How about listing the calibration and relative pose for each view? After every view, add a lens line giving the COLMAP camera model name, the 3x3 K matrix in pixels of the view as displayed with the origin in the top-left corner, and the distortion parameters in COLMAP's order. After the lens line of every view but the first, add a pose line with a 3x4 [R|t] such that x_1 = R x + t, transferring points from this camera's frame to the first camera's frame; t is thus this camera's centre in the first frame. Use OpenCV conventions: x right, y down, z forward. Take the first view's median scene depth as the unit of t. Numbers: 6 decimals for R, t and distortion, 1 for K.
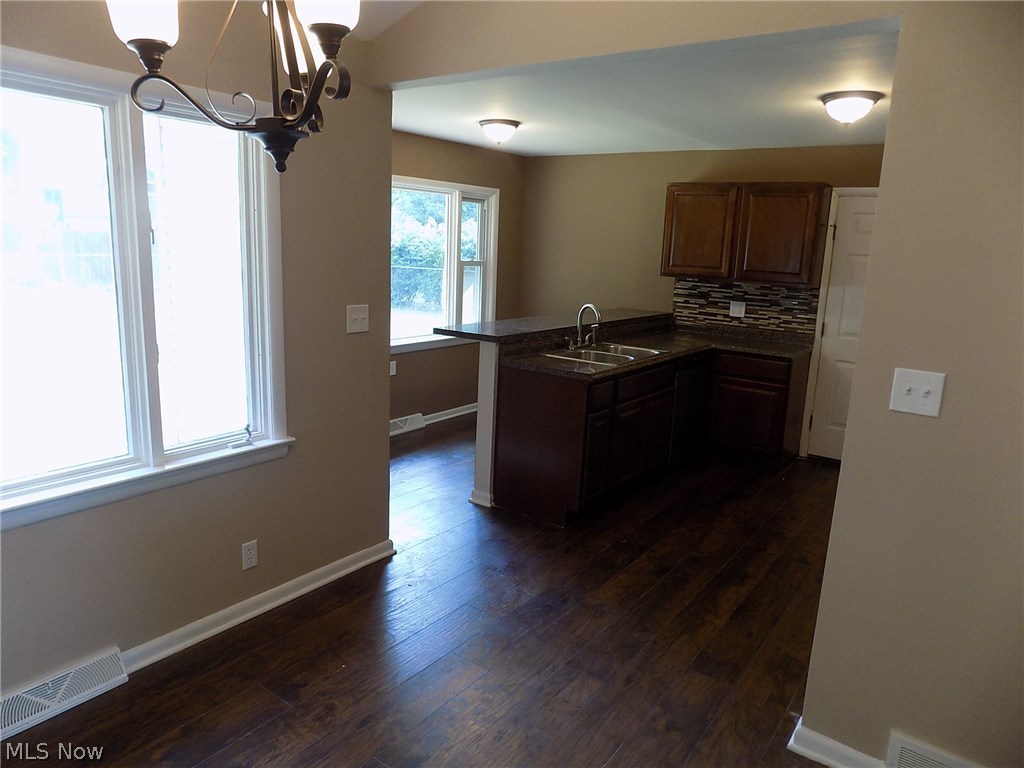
lens RADIAL K [[696.1, 0, 514.5], [0, 696.1, 383.8], [0, 0, 1]] dist [-0.011995, 0.001587]
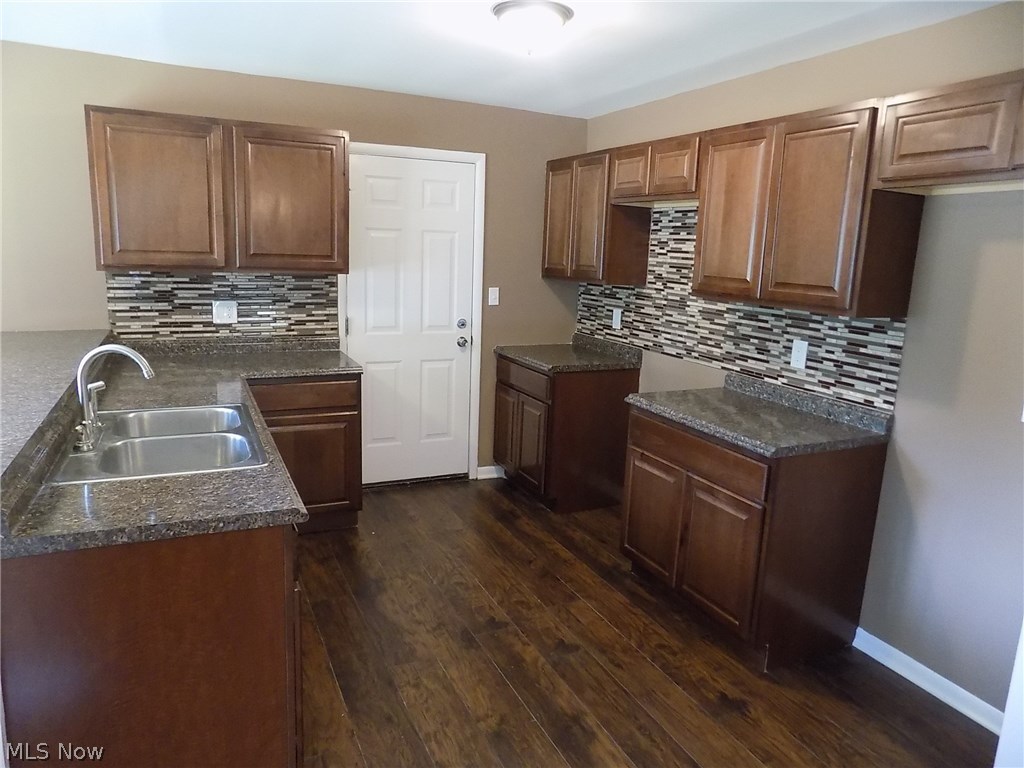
lens RADIAL K [[696.1, 0, 511.7], [0, 696.1, 382.1], [0, 0, 1]] dist [-0.011995, 0.001587]
pose [[0.484746, -0.208082, 0.849543, -0.131704], [0.158340, 0.976118, 0.148736, -0.098765], [-0.860203, 0.062417, 0.506117, 0.431927]]
